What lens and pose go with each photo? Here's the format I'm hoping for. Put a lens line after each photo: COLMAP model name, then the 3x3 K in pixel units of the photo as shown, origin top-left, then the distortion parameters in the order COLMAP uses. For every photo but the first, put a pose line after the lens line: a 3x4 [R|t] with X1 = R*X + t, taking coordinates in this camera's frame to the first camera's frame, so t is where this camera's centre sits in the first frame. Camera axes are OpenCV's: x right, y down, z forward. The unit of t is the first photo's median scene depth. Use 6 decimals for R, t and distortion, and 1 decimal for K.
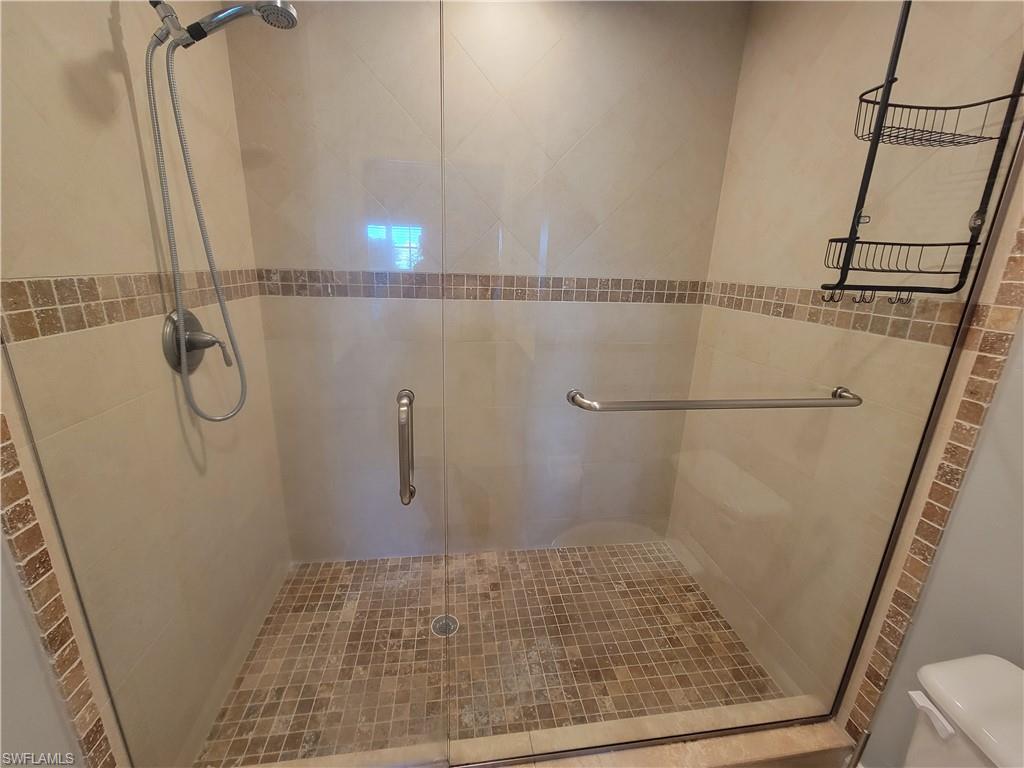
lens RADIAL K [[420.3, 0, 509.5], [0, 420.3, 381.9], [0, 0, 1]] dist [-0.002311, -0.000523]
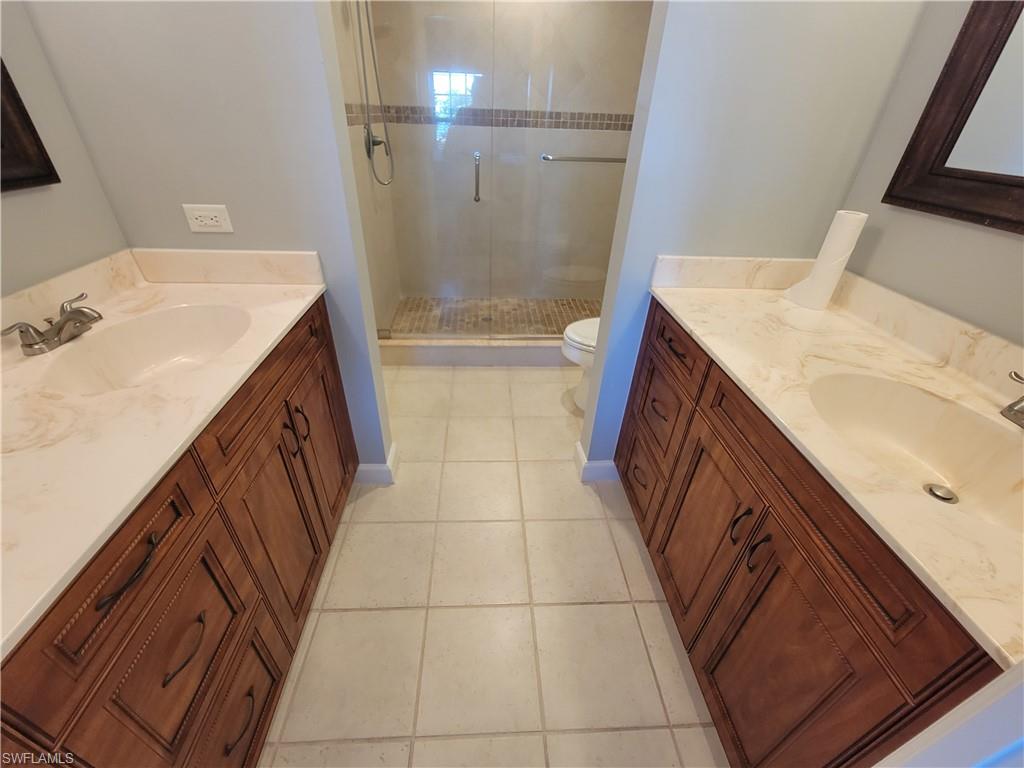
lens RADIAL K [[420.3, 0, 507.3], [0, 420.3, 380.8], [0, 0, 1]] dist [-0.002311, -0.000523]
pose [[0.995559, 0.051197, -0.079000, 0.099394], [-0.026911, 0.958943, 0.282320, 0.296656], [0.090210, -0.278940, 0.956062, -0.863725]]
